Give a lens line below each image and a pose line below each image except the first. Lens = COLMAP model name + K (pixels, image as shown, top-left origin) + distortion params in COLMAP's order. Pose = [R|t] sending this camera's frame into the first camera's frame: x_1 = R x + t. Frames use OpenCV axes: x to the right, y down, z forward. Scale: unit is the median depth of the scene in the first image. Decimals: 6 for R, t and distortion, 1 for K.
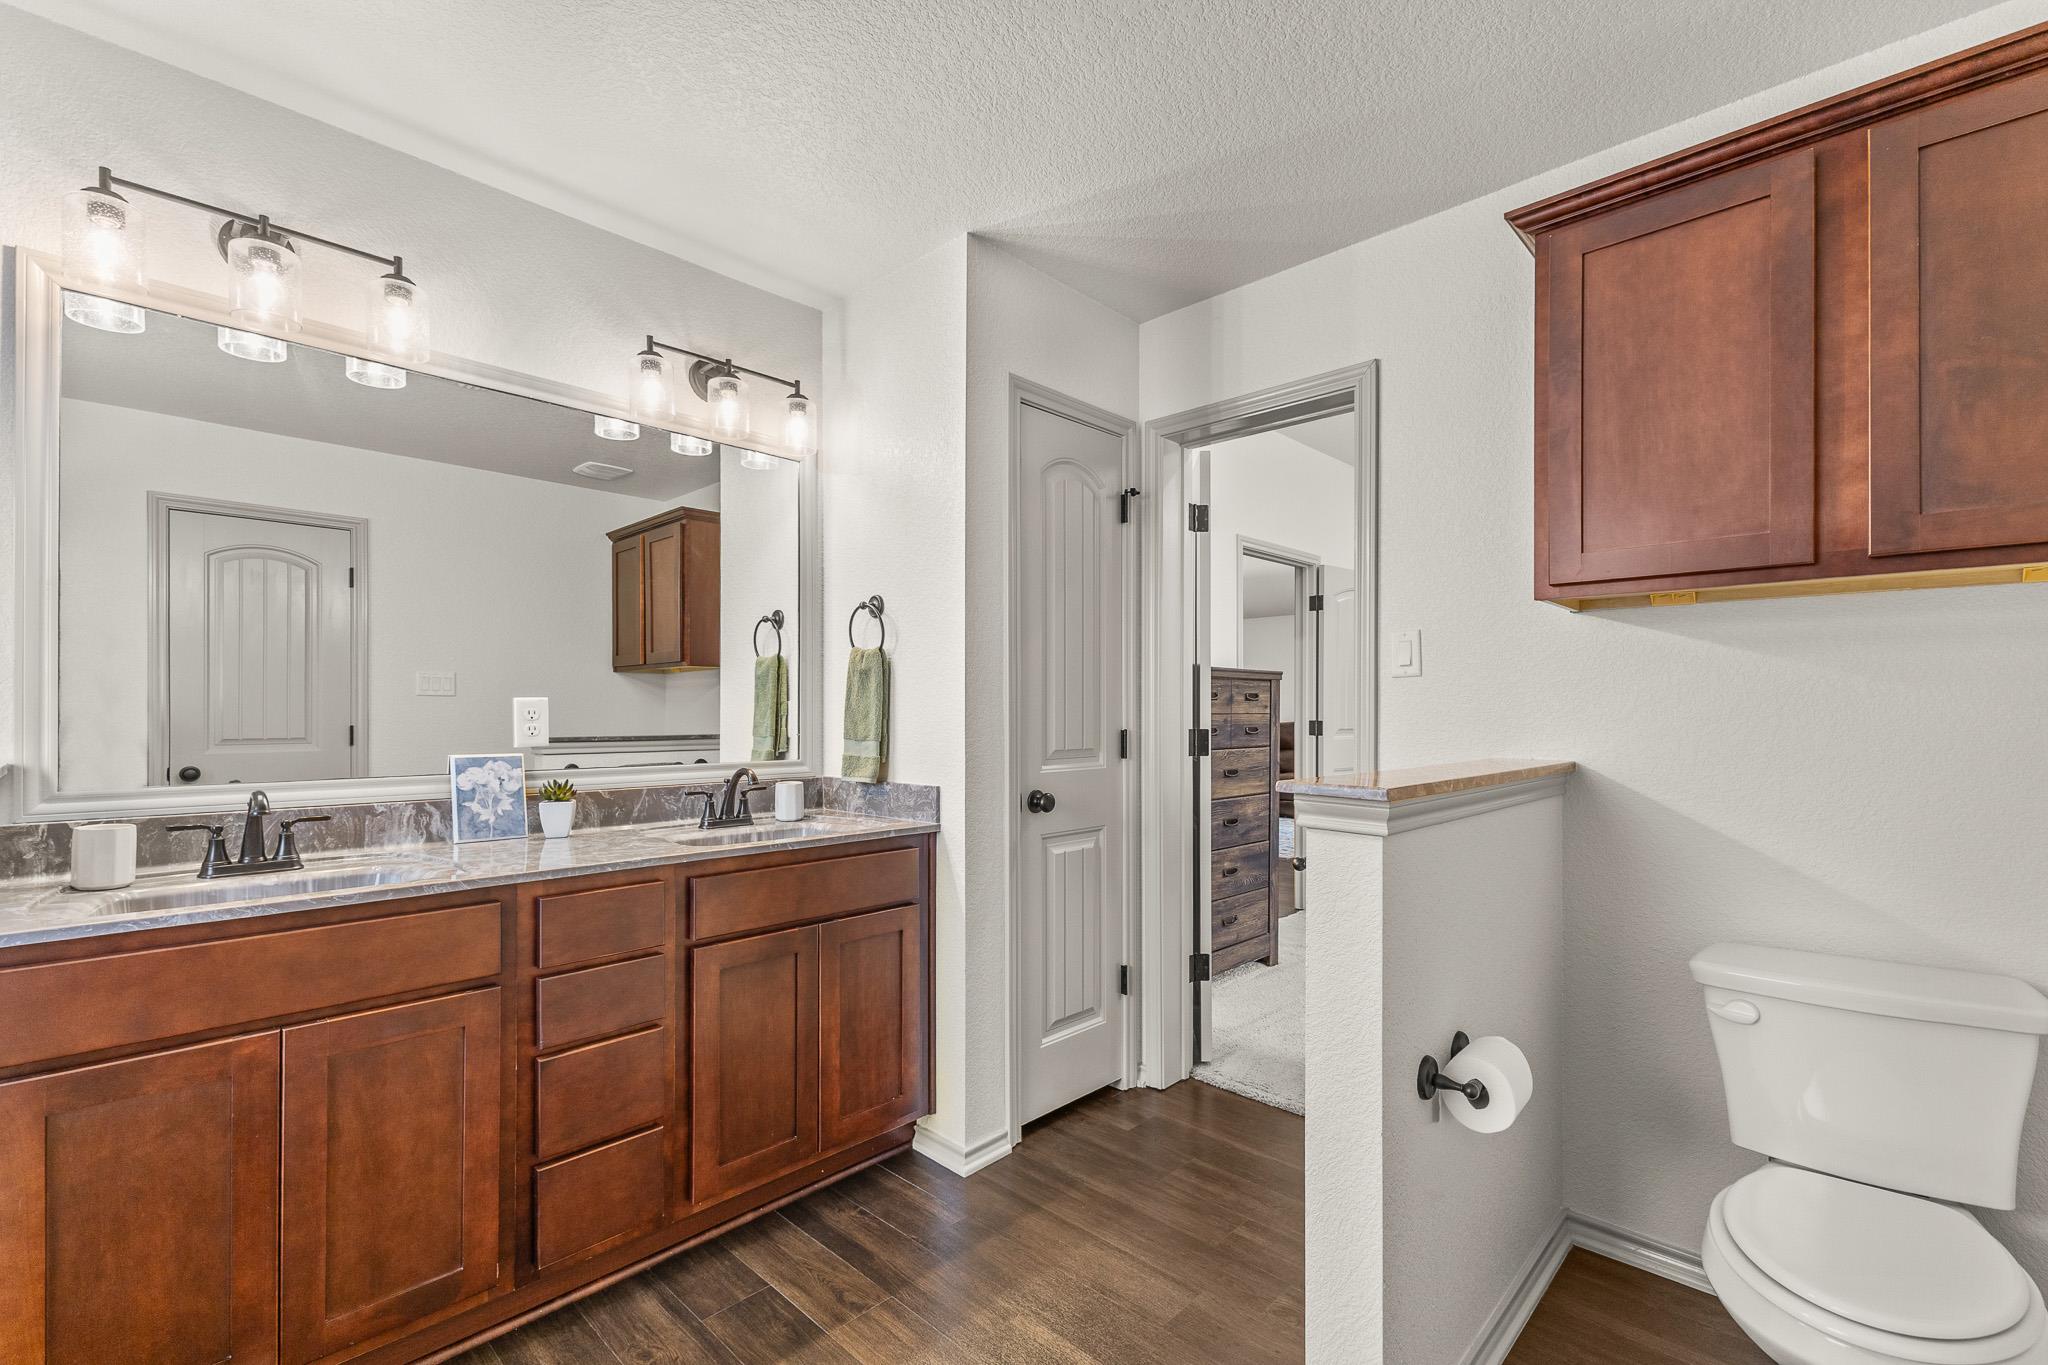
lens RADIAL K [[892.4, 0, 1069.0], [0, 892.4, 694.6], [0, 0, 1]] dist [0.002129, -0.000880]
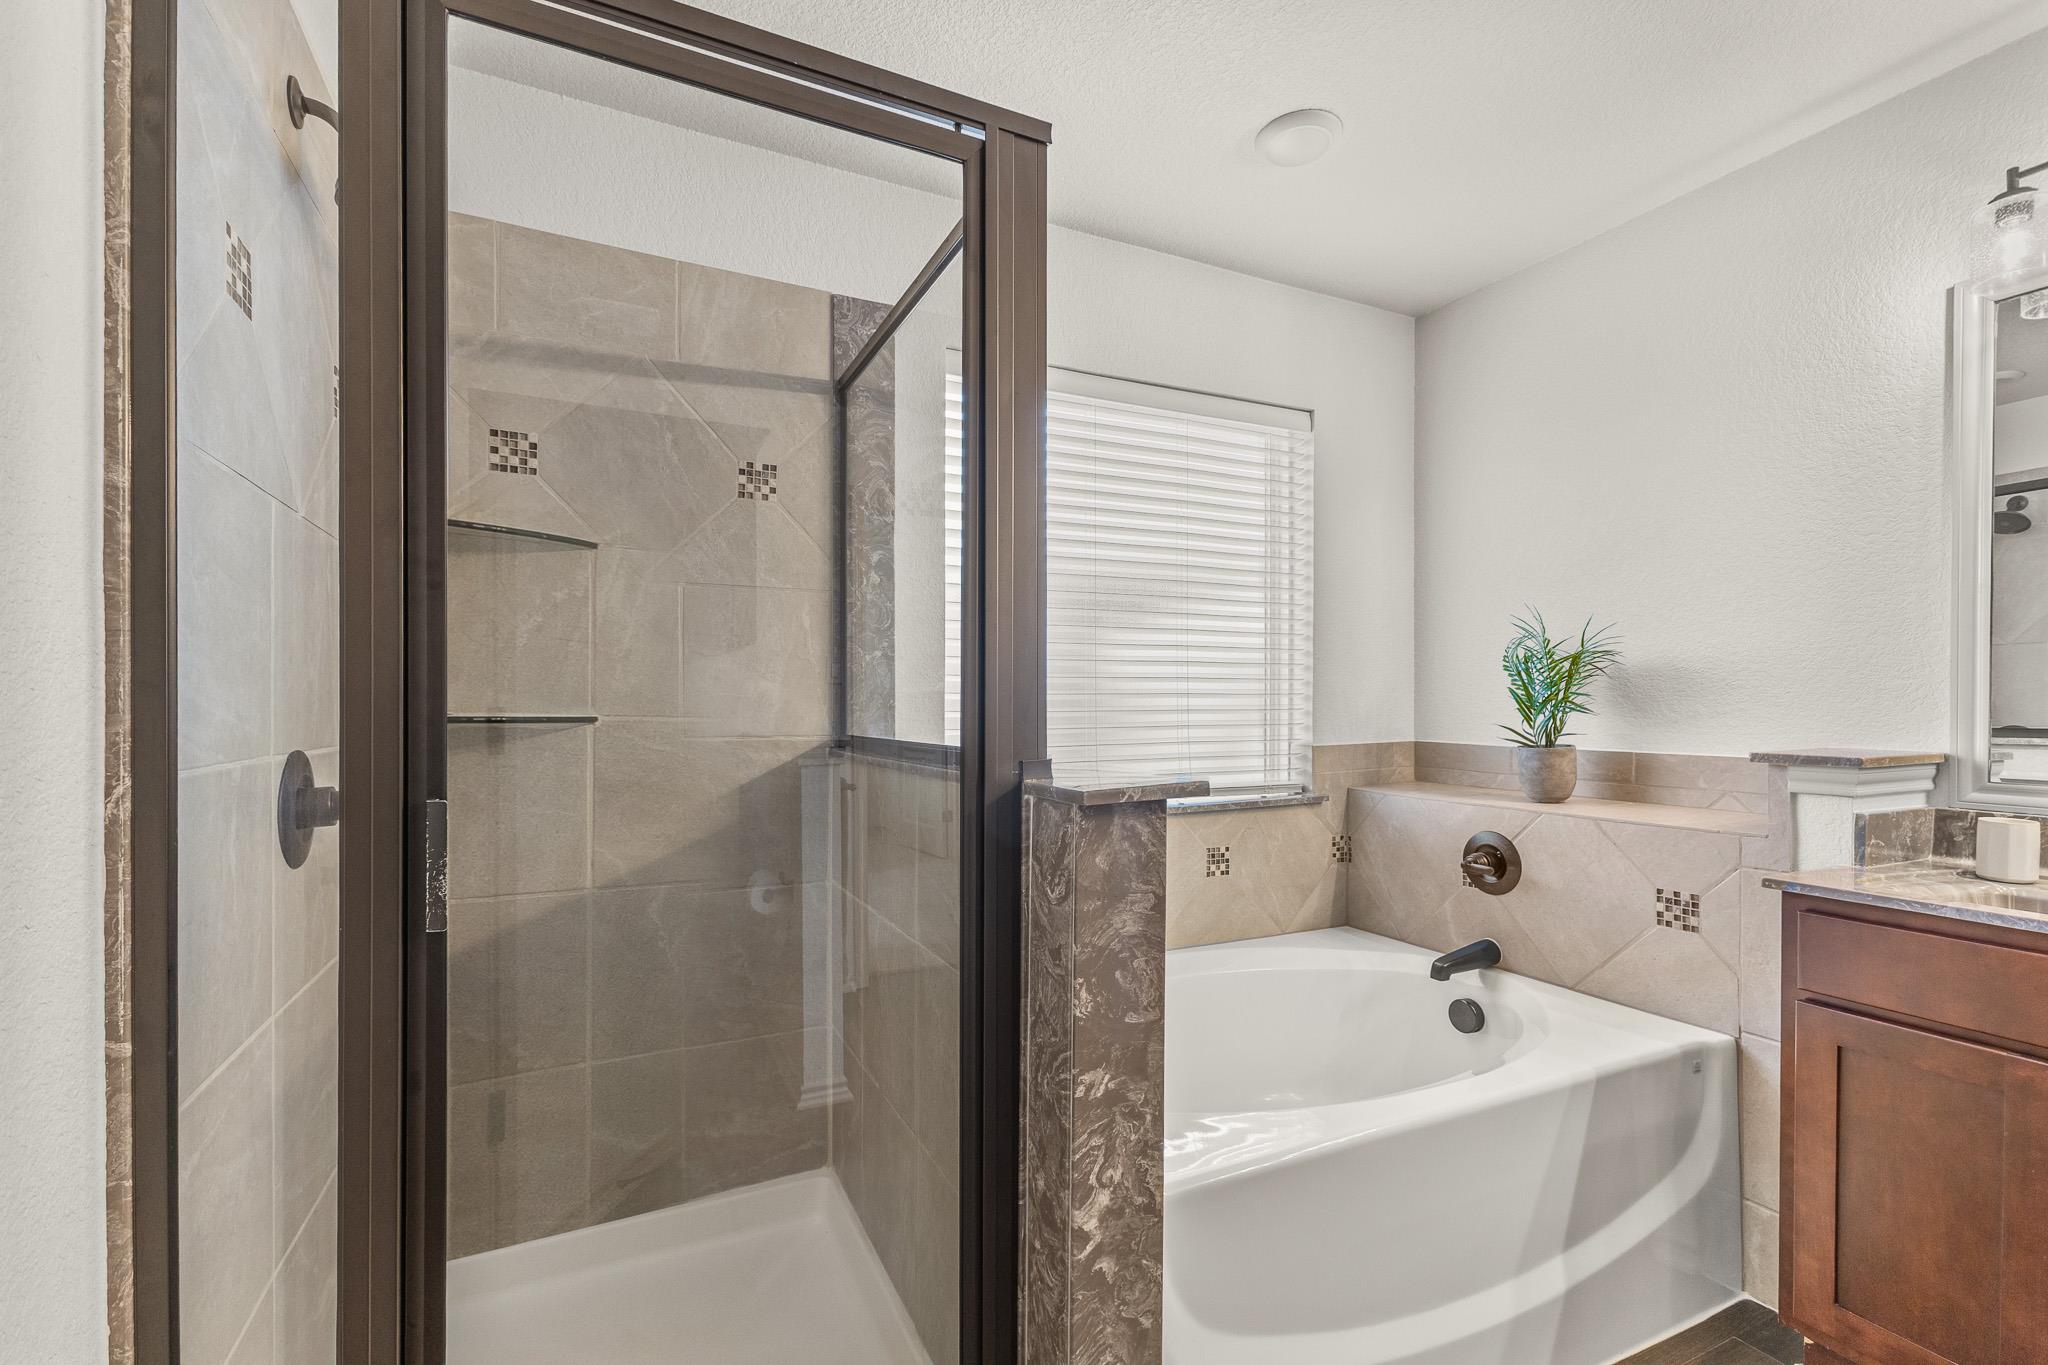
lens RADIAL K [[892.4, 0, 1011.6], [0, 892.4, 701.7], [0, 0, 1]] dist [0.002129, -0.000880]
pose [[-0.353057, -0.000350, -0.935602, 0.275725], [0.005982, 0.999979, -0.002631, 0.008708], [0.935583, -0.006525, -0.353047, 0.305624]]
